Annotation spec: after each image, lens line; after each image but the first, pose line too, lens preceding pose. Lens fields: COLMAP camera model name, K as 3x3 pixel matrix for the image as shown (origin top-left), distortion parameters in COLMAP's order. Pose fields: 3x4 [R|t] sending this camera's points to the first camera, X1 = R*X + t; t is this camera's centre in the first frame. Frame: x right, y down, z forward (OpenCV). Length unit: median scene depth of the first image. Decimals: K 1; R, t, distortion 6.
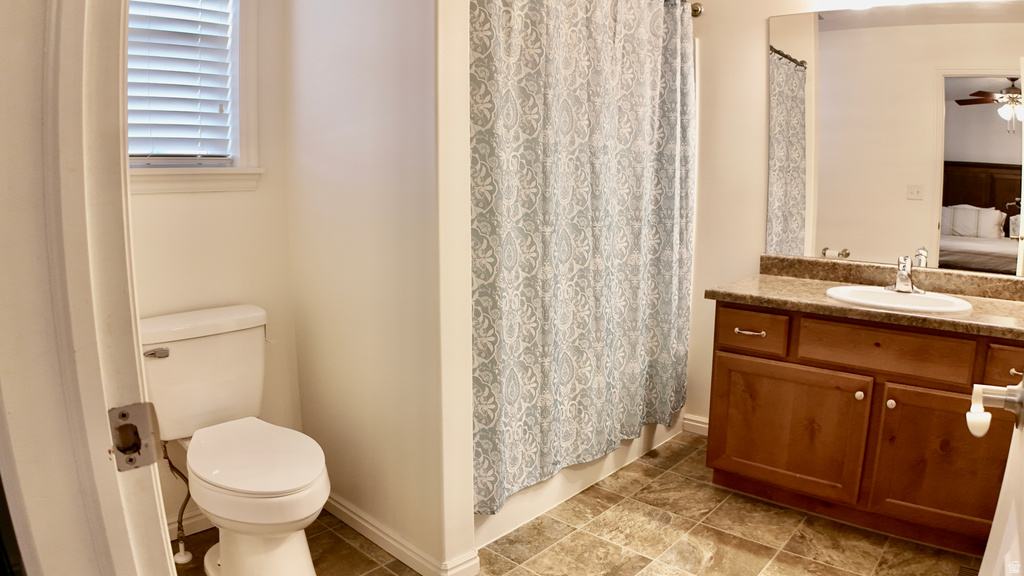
lens RADIAL K [[625.2, 0, 512.0], [0, 625.2, 288.0], [0, 0, 1]] dist [-0.151042, -0.001883]
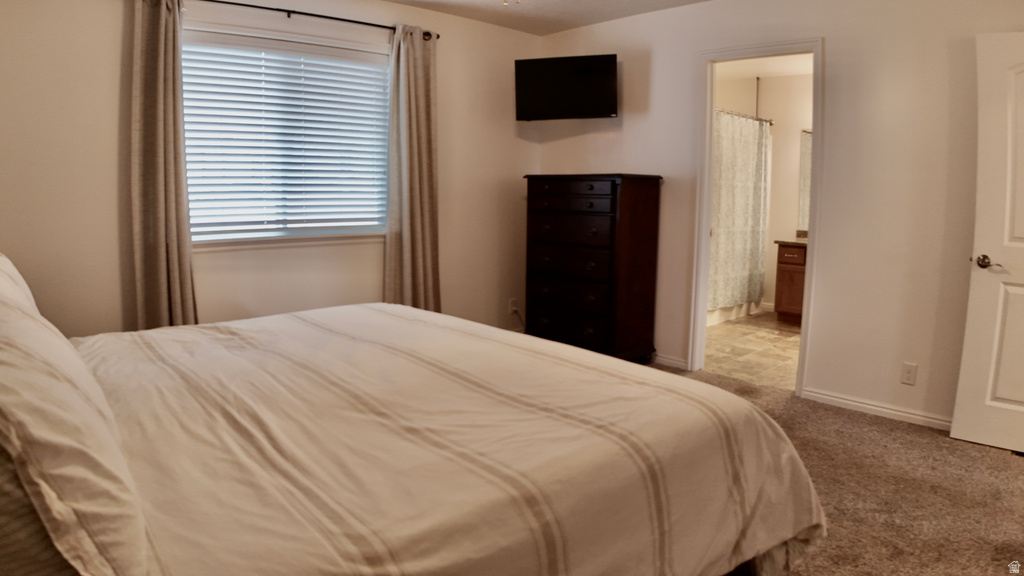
lens RADIAL K [[625.2, 0, 512.0], [0, 625.2, 288.0], [0, 0, 1]] dist [-0.151042, -0.001883]
pose [[0.996843, 0.018872, -0.077123, -0.539629], [-0.019551, 0.999776, -0.008063, 0.225784], [0.076954, 0.009546, 0.996989, -1.501428]]
